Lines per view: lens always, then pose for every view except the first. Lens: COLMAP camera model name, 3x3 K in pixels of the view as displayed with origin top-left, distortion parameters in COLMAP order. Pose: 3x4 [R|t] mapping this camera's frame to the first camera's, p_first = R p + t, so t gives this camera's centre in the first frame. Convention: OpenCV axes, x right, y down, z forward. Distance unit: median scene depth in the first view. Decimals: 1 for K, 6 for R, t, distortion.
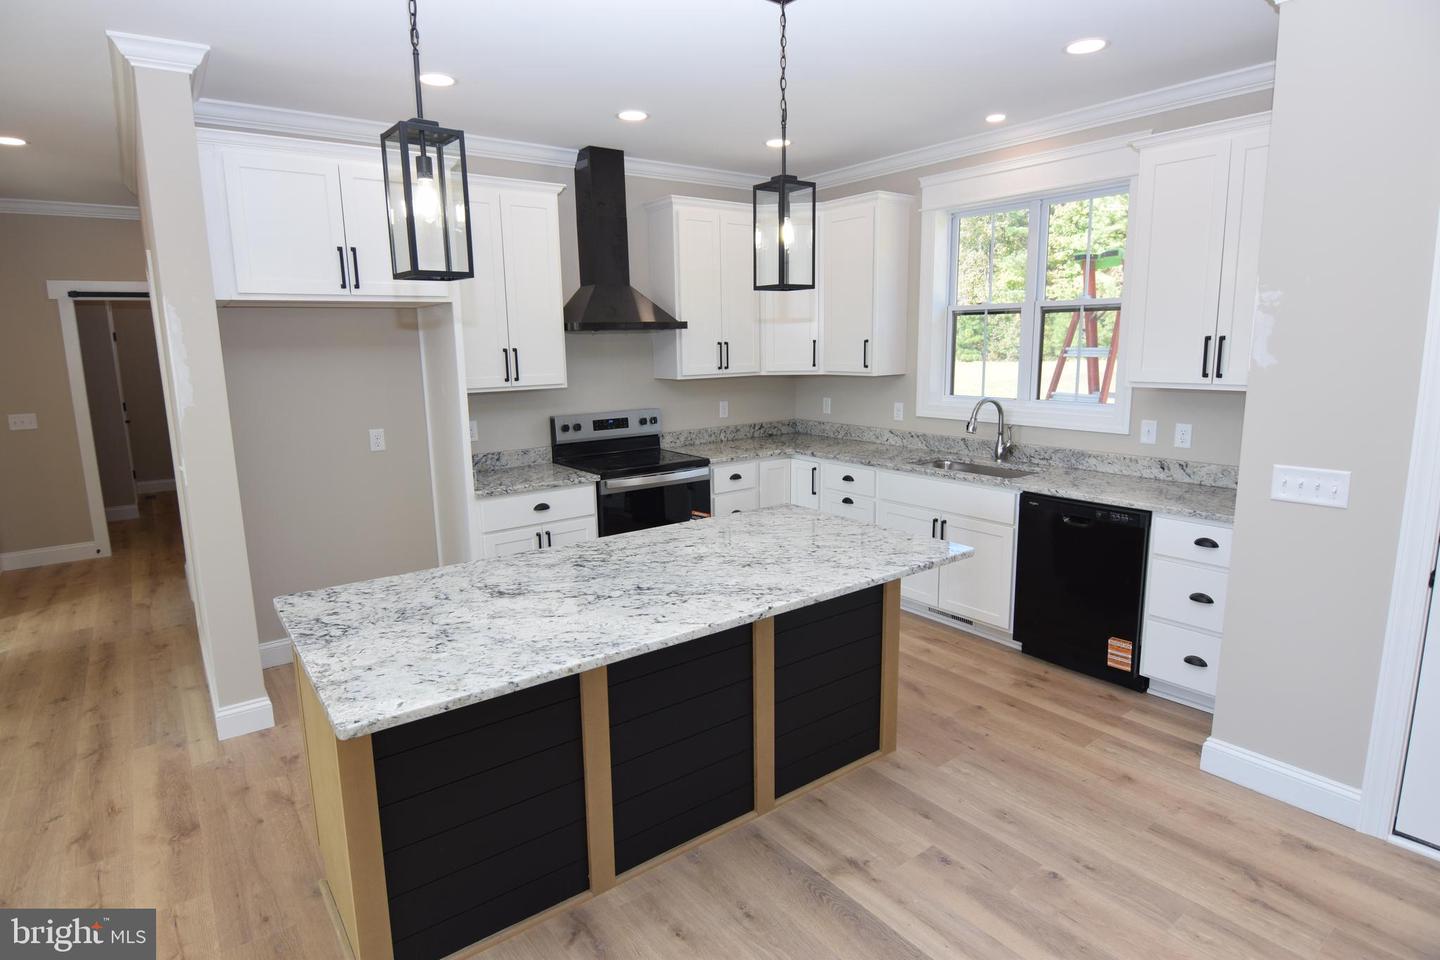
lens RADIAL K [[763.0, 0, 715.2], [0, 763.0, 469.9], [0, 0, 1]] dist [0.005933, -0.020540]
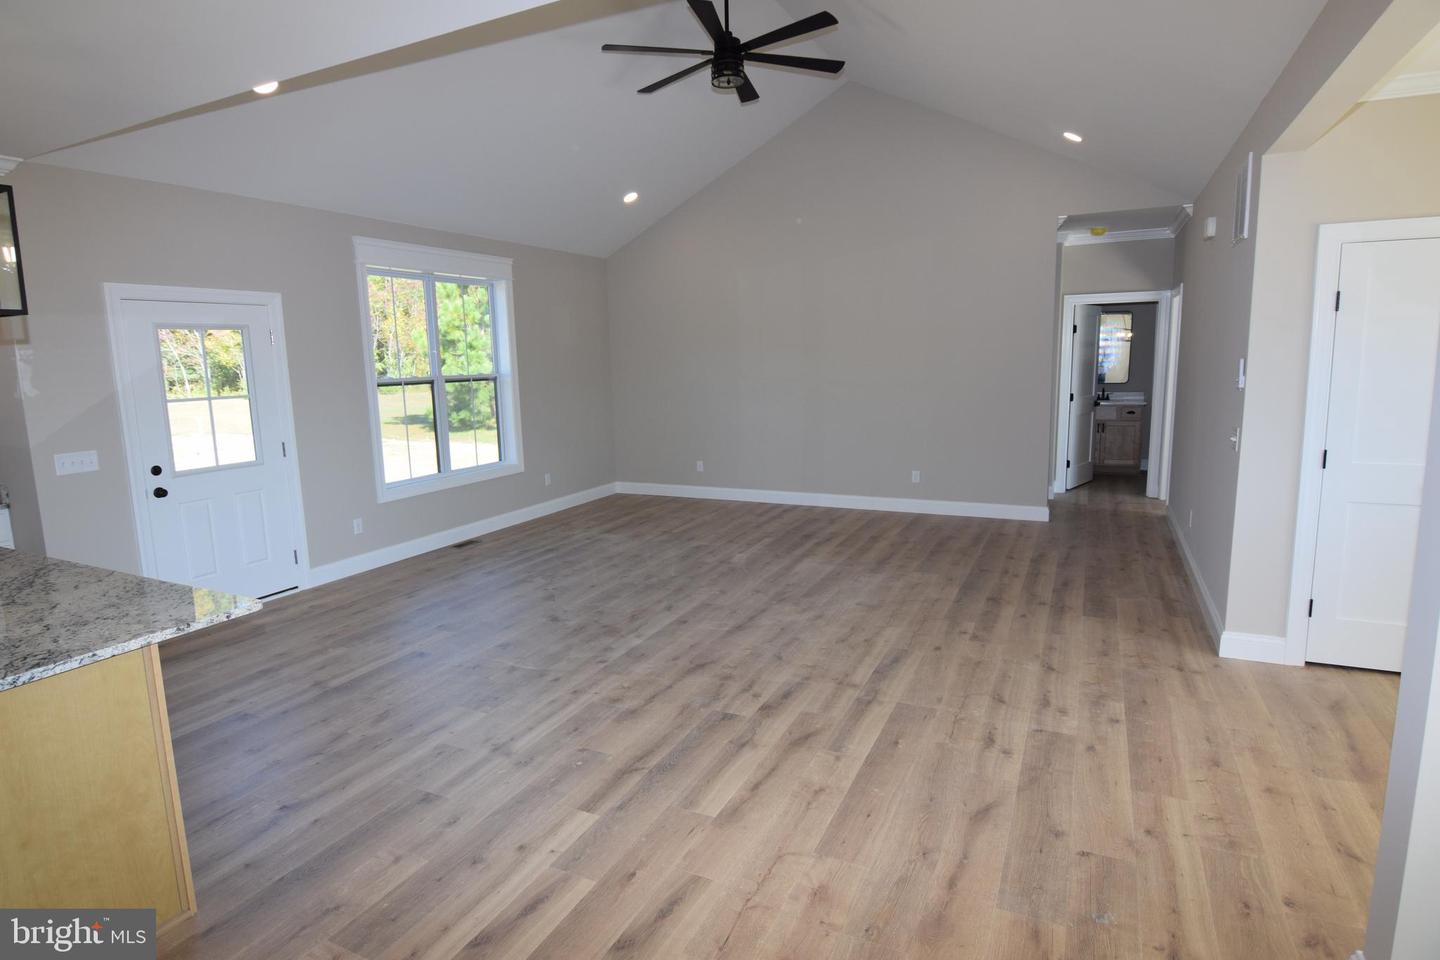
lens RADIAL K [[763.0, 0, 715.2], [0, 763.0, 469.9], [0, 0, 1]] dist [0.005933, -0.020540]
pose [[-0.450522, -0.104092, 0.886676, -1.015484], [0.182711, 0.961407, 0.205701, -0.038089], [-0.873869, 0.254678, -0.414116, 0.328540]]
